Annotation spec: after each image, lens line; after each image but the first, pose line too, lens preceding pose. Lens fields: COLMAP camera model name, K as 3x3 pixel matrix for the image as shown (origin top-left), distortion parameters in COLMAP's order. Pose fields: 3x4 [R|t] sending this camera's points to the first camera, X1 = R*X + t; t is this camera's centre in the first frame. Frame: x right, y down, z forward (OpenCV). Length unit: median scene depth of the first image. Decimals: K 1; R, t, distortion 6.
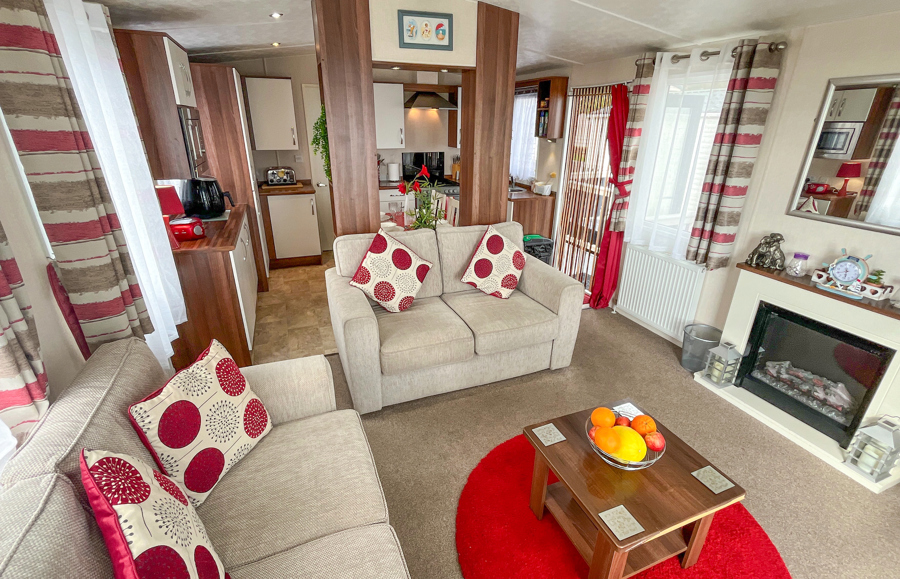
lens RADIAL K [[414.0, 0, 449.0], [0, 414.0, 290.8], [0, 0, 1]] dist [-0.003296, -0.000401]
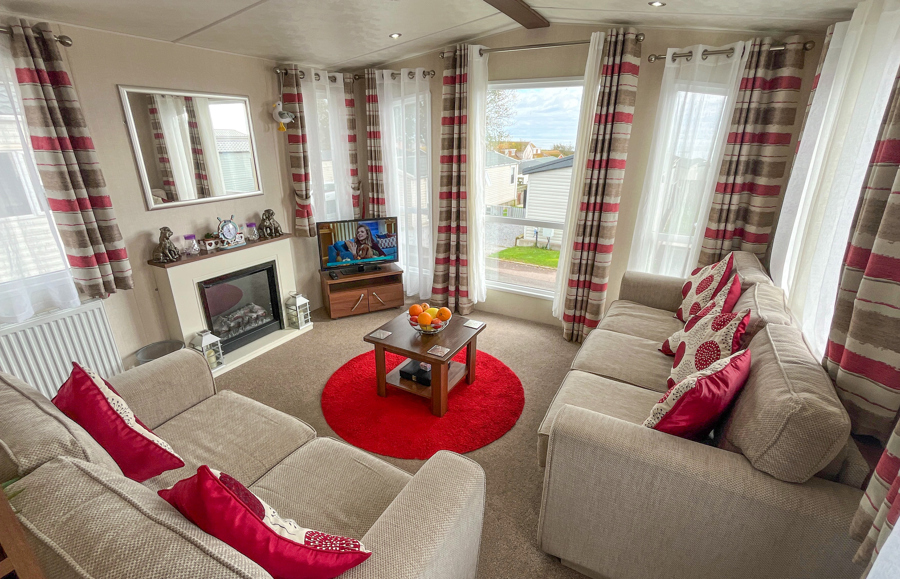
lens RADIAL K [[419.7, 0, 447.4], [0, 419.7, 299.7], [0, 0, 1]] dist [-0.001865, -0.000447]
pose [[-0.633256, -0.298347, 0.714126, -0.486335], [0.283478, 0.769174, 0.572722, -0.385498], [-0.720157, 0.565119, -0.402510, 0.951290]]
